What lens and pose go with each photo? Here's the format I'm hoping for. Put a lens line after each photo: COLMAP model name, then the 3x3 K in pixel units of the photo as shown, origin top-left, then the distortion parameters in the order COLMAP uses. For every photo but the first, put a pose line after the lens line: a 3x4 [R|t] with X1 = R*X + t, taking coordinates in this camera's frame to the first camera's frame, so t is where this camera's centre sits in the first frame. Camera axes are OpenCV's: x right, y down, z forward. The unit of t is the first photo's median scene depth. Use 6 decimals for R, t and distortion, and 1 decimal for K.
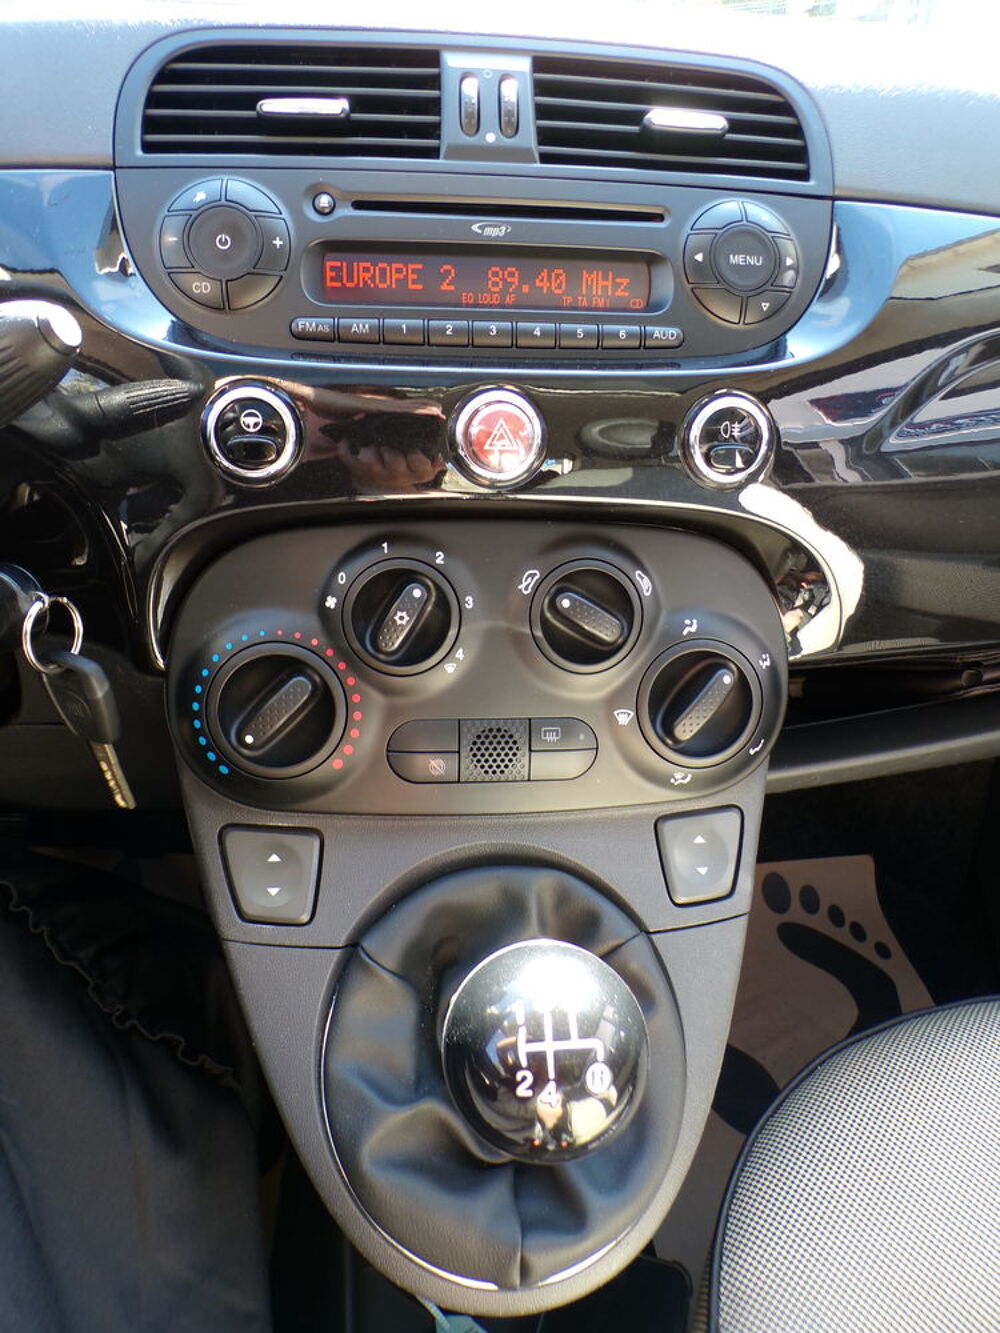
lens RADIAL K [[910.1, 0, 500.0], [0, 910.1, 666.5], [0, 0, 1]] dist [-0.047542, -0.001796]
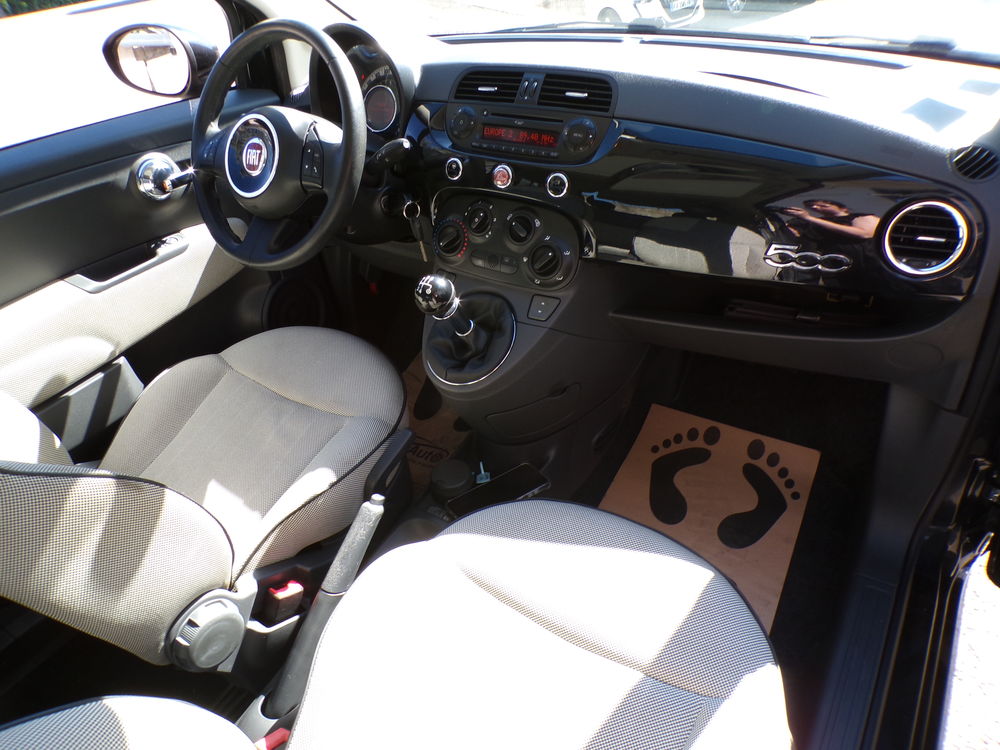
lens RADIAL K [[682.8, 0, 483.1], [0, 682.8, 376.8], [0, 0, 1]] dist [-0.047542, -0.001796]
pose [[0.748012, 0.290741, -0.596613, 1.839886], [-0.266148, 0.954899, 0.131654, 0.198525], [0.607983, 0.060308, 0.791657, -1.260891]]
